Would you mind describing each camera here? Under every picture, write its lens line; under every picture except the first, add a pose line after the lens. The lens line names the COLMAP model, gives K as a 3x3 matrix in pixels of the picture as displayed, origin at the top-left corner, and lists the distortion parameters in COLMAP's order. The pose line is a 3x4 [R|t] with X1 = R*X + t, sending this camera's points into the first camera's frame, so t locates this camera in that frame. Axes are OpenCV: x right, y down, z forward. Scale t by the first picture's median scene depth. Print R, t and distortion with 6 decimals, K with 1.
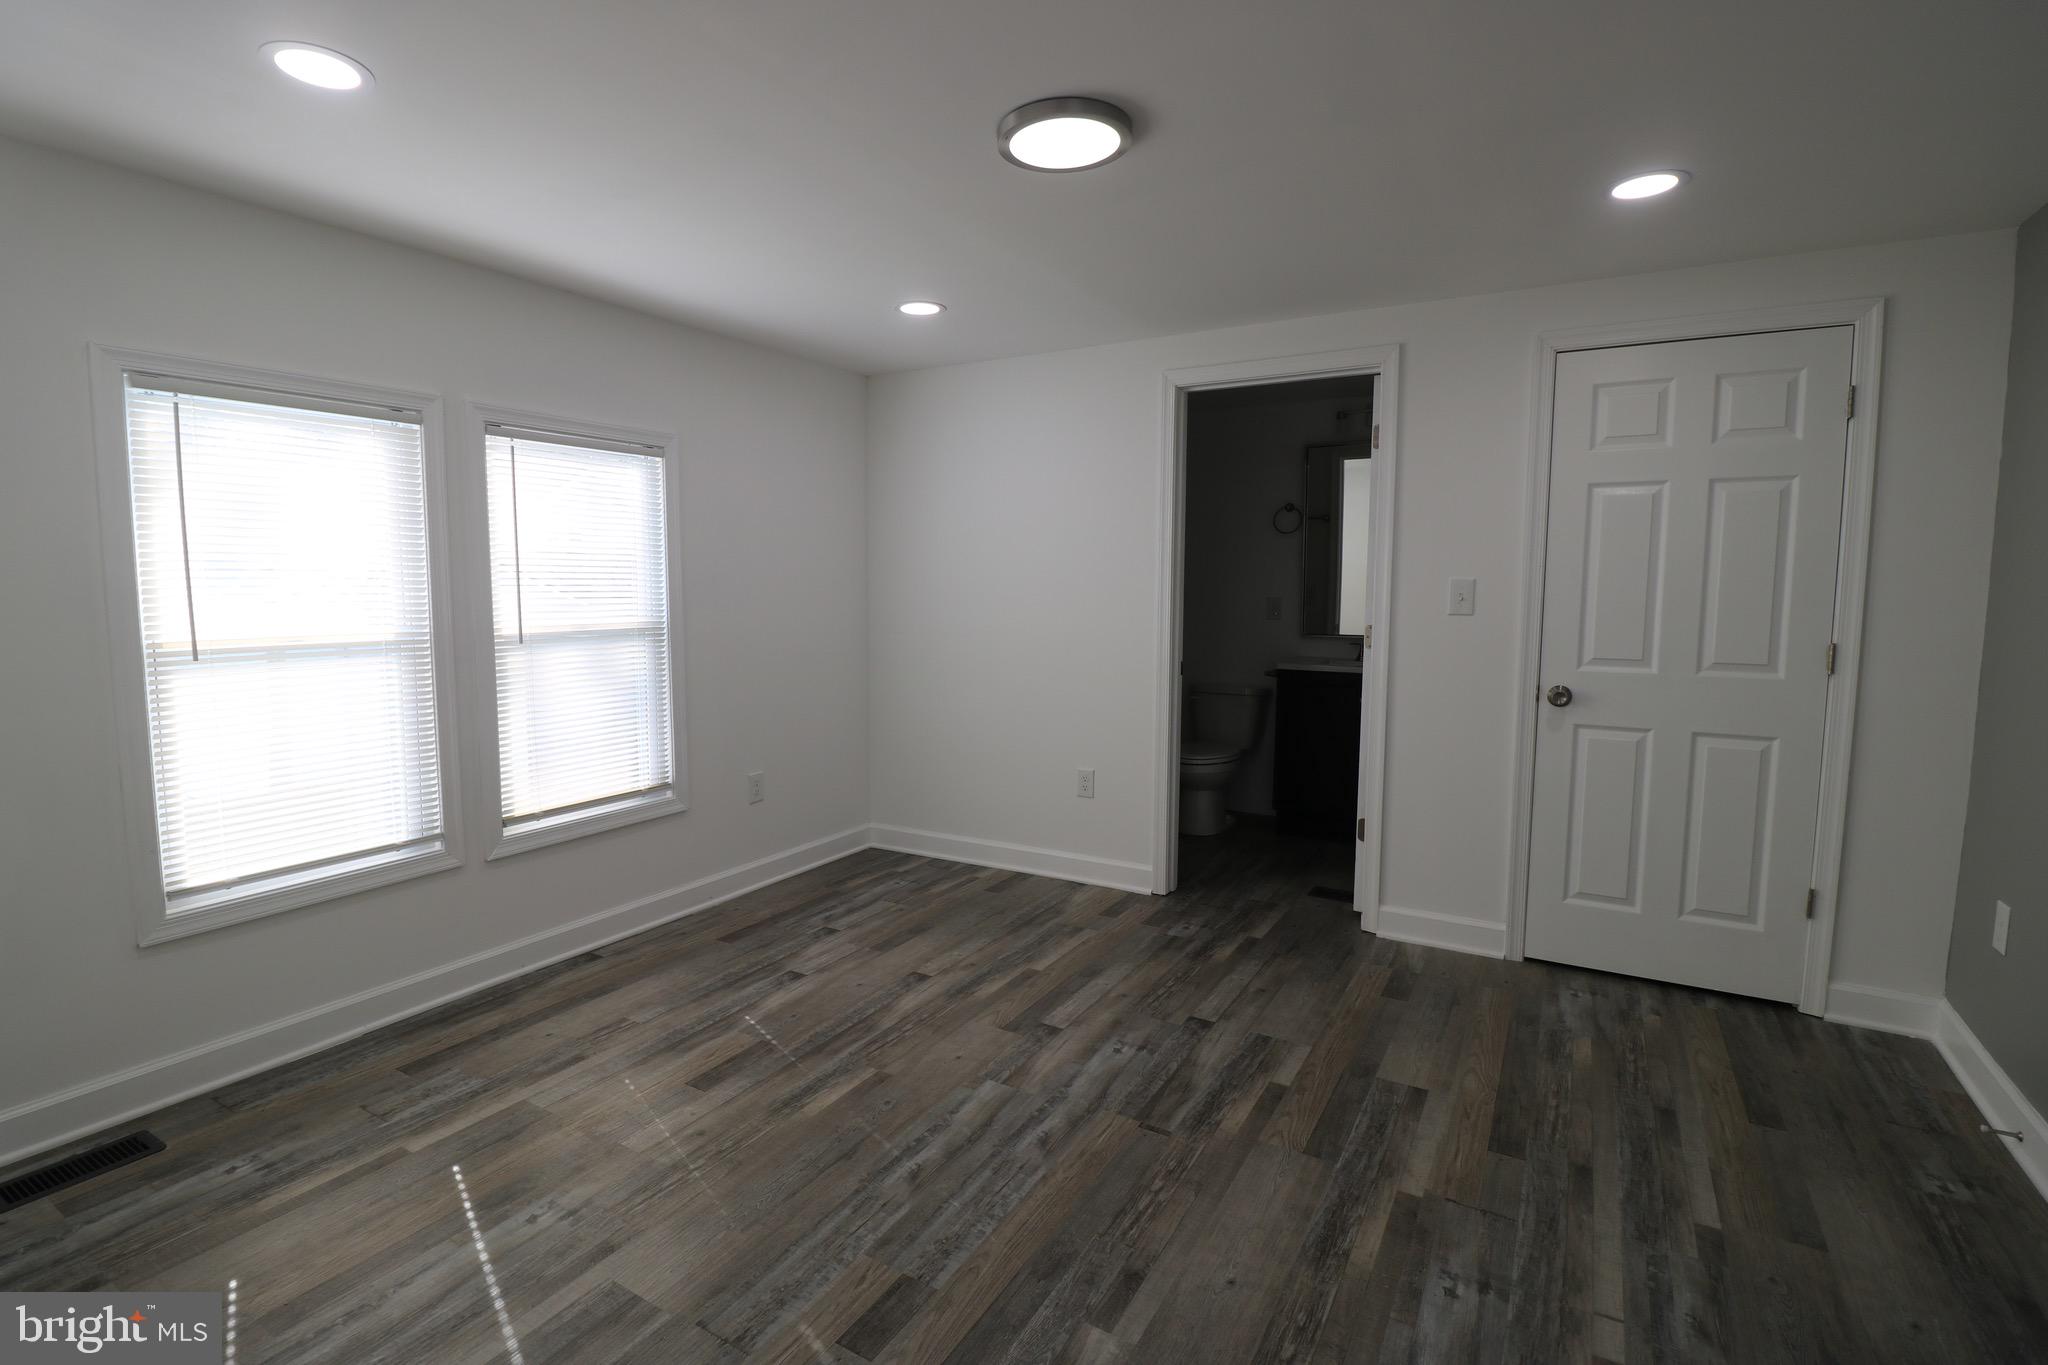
lens RADIAL K [[962.5, 0, 1013.9], [0, 962.5, 678.3], [0, 0, 1]] dist [-0.000212, -0.012330]
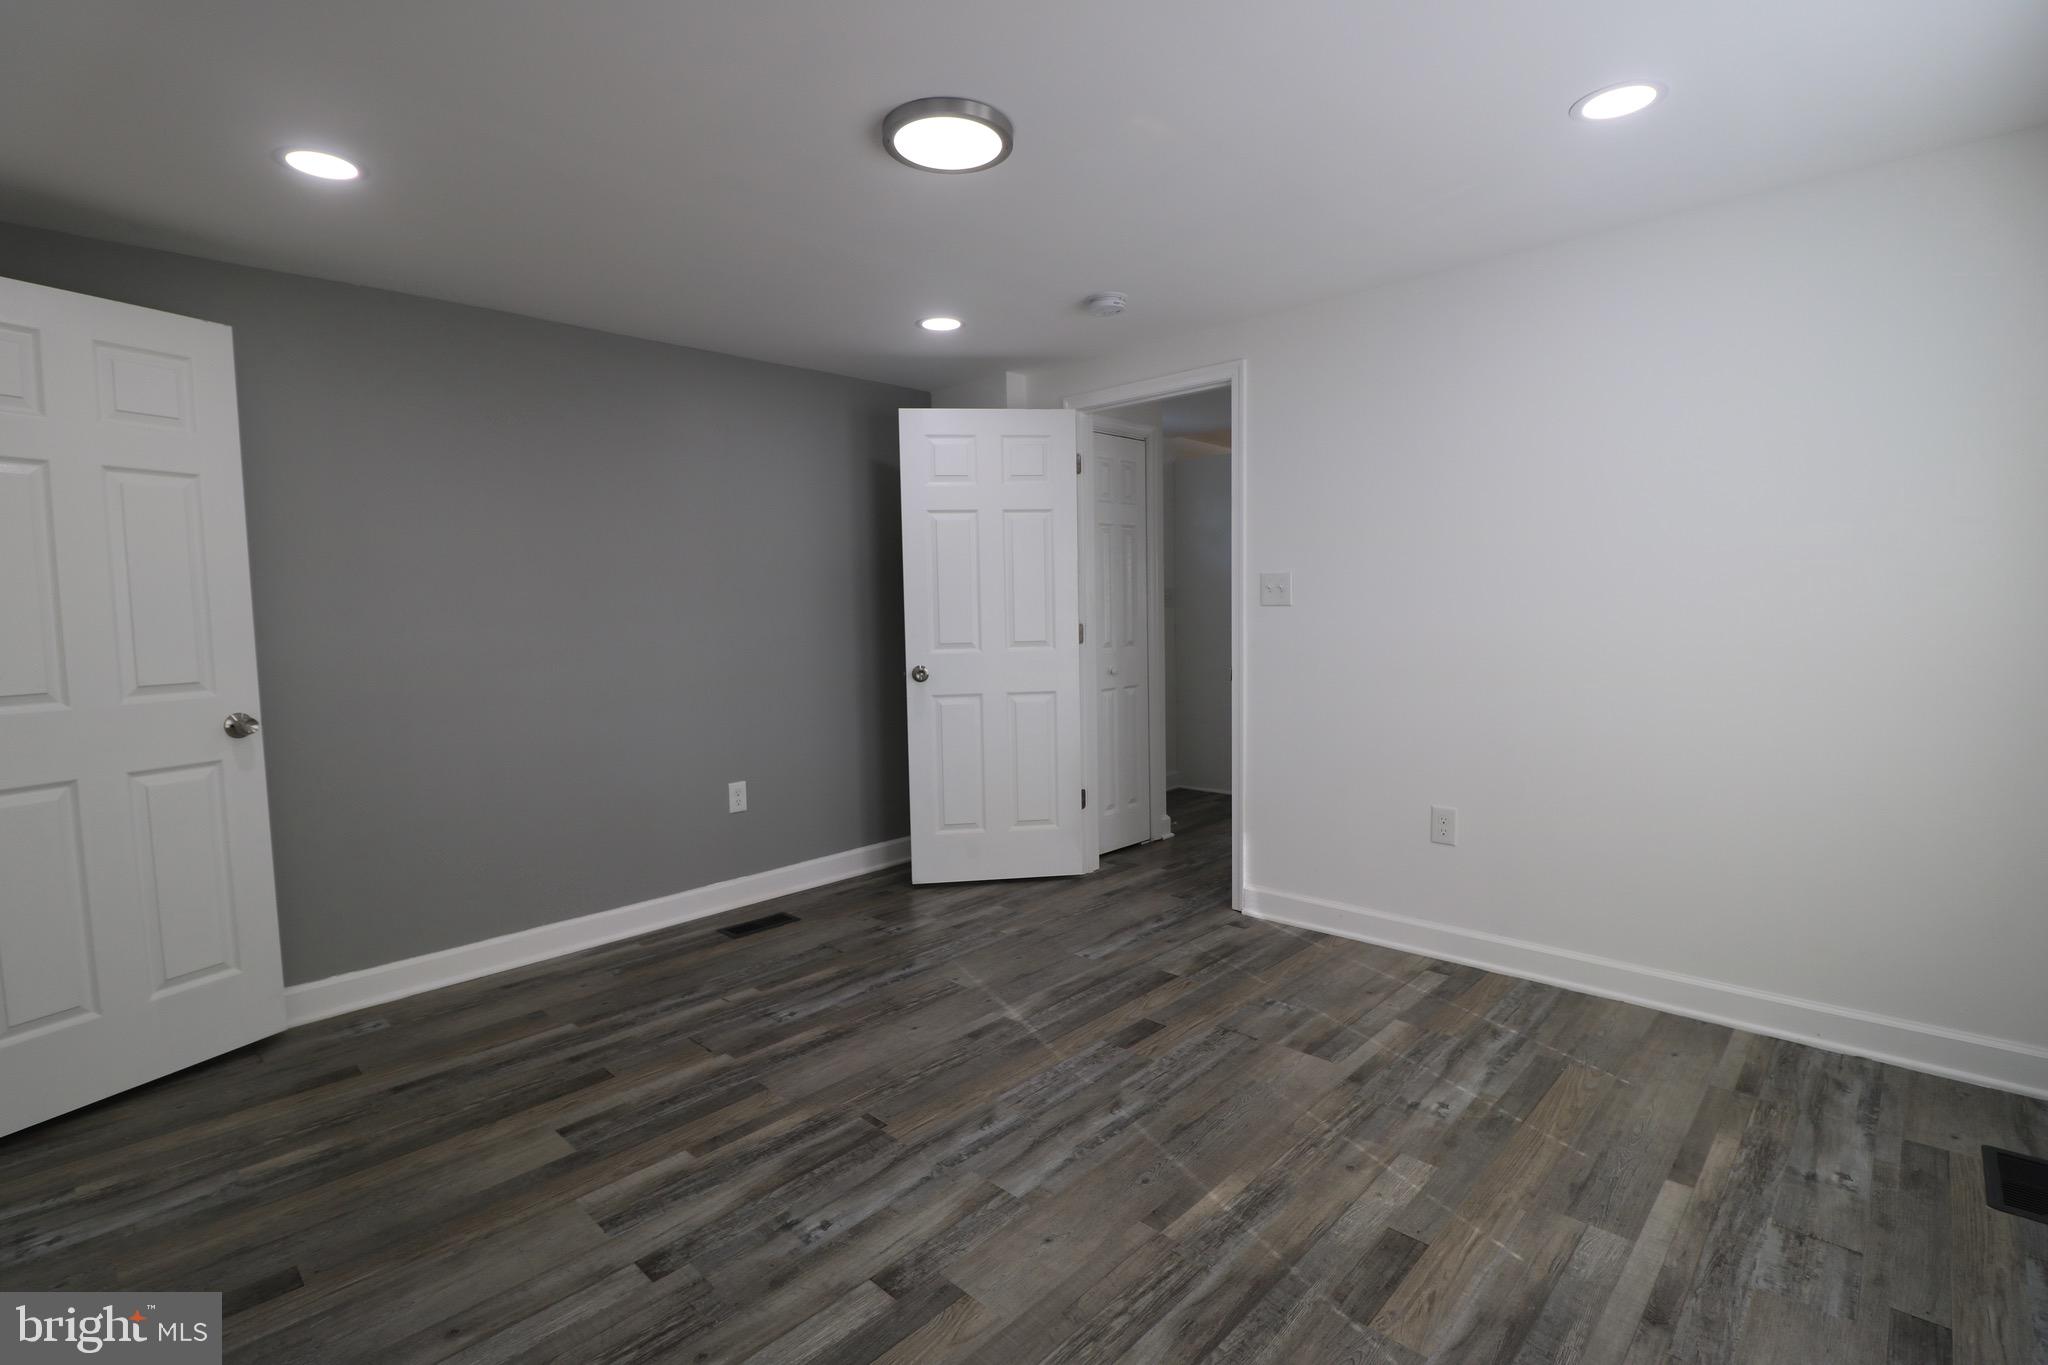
lens RADIAL K [[962.5, 0, 1013.9], [0, 962.5, 678.3], [0, 0, 1]] dist [-0.000212, -0.012330]
pose [[-0.974173, 0.001271, 0.225799, -0.216581], [0.041183, 0.984211, 0.172139, -0.145416], [-0.222015, 0.176993, -0.958845, 1.810697]]
